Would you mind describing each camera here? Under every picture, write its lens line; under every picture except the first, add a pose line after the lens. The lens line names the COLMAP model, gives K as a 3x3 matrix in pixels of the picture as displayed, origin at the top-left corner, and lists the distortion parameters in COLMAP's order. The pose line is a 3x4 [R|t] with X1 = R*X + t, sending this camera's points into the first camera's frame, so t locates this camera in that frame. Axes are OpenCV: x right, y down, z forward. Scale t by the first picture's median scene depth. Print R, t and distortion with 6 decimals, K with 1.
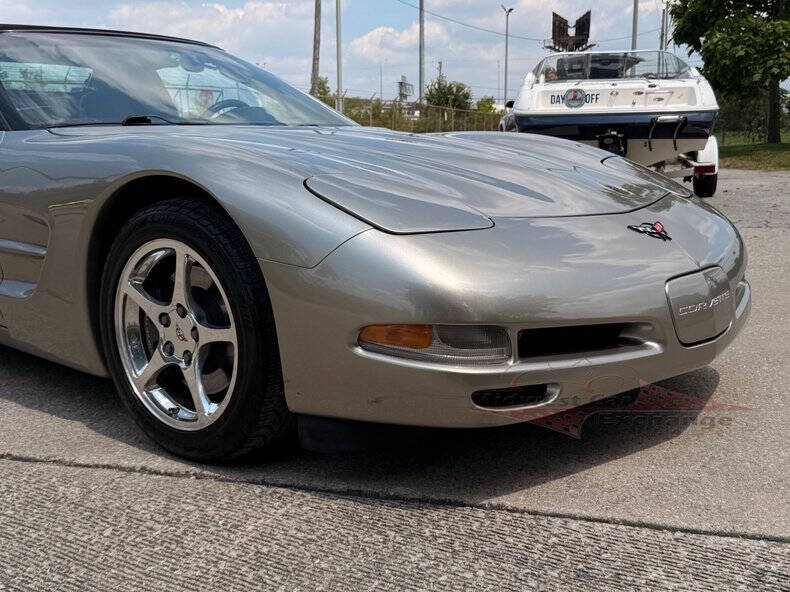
lens RADIAL K [[966.7, 0, 395.0], [0, 966.7, 296.0], [0, 0, 1]] dist [0.232108, -0.592801]
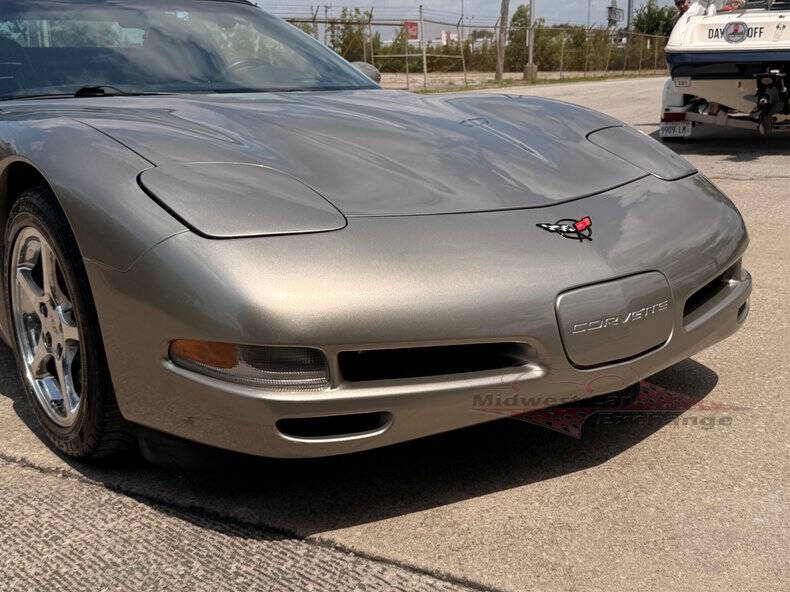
lens RADIAL K [[966.7, 0, 395.0], [0, 966.7, 296.0], [0, 0, 1]] dist [0.232108, -0.592801]
pose [[0.974569, 0.041739, -0.220167, 0.316207], [-0.026151, 0.996971, 0.073244, -0.069721], [0.222557, -0.065623, 0.972709, 0.135025]]
